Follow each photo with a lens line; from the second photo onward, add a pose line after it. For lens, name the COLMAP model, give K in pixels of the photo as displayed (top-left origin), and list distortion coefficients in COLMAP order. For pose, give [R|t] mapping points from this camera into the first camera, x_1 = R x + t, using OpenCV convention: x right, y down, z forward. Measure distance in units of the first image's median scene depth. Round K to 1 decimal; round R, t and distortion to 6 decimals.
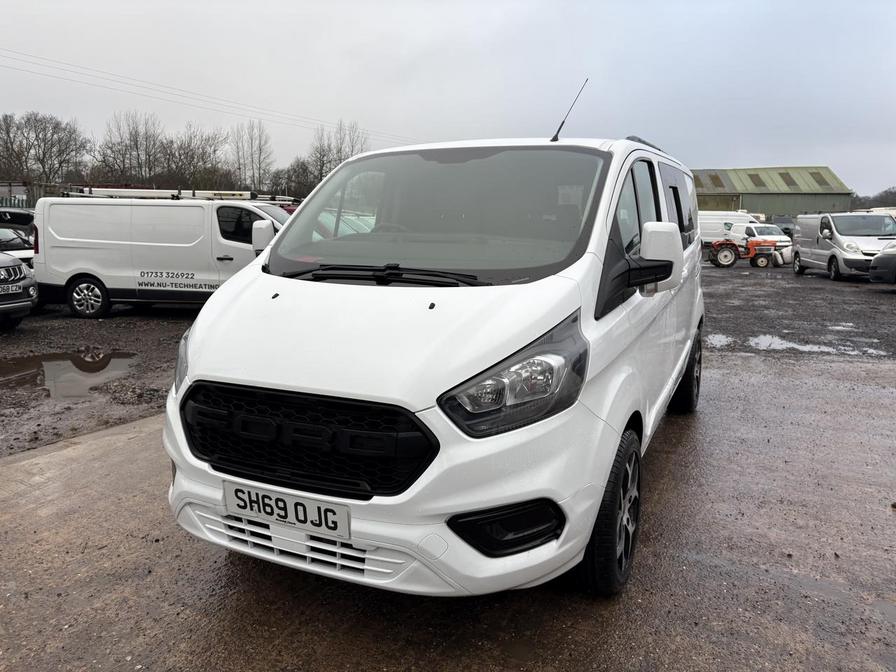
lens RADIAL K [[689.5, 0, 449.1], [0, 689.5, 333.6], [0, 0, 1]] dist [0.044606, -0.054337]
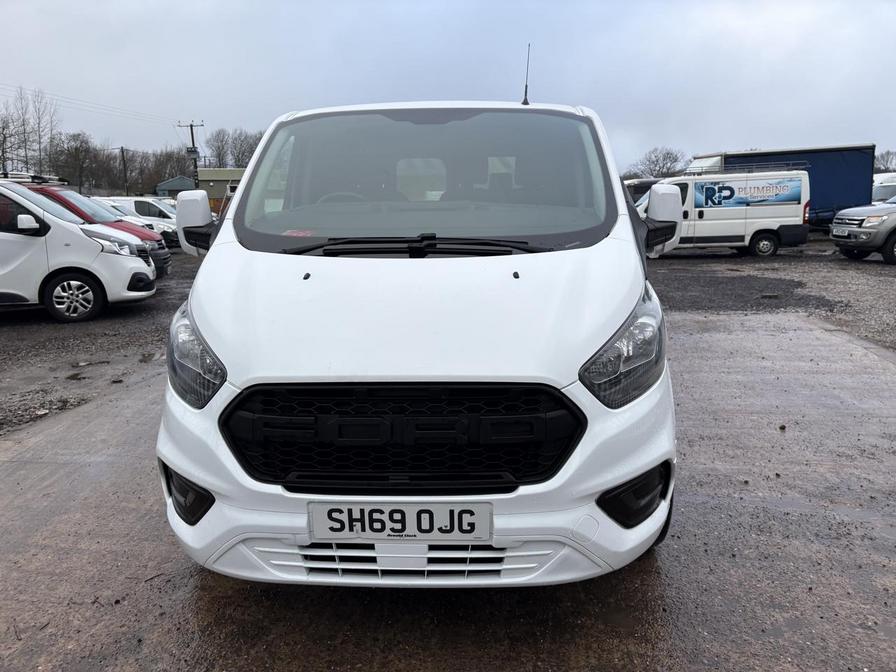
lens RADIAL K [[689.5, 0, 457.1], [0, 689.5, 332.6], [0, 0, 1]] dist [0.044606, -0.054337]
pose [[0.920420, -0.086945, 0.381140, -0.452663], [0.077648, 0.996189, 0.039734, -0.006043], [-0.383142, -0.006977, 0.923663, 0.178383]]
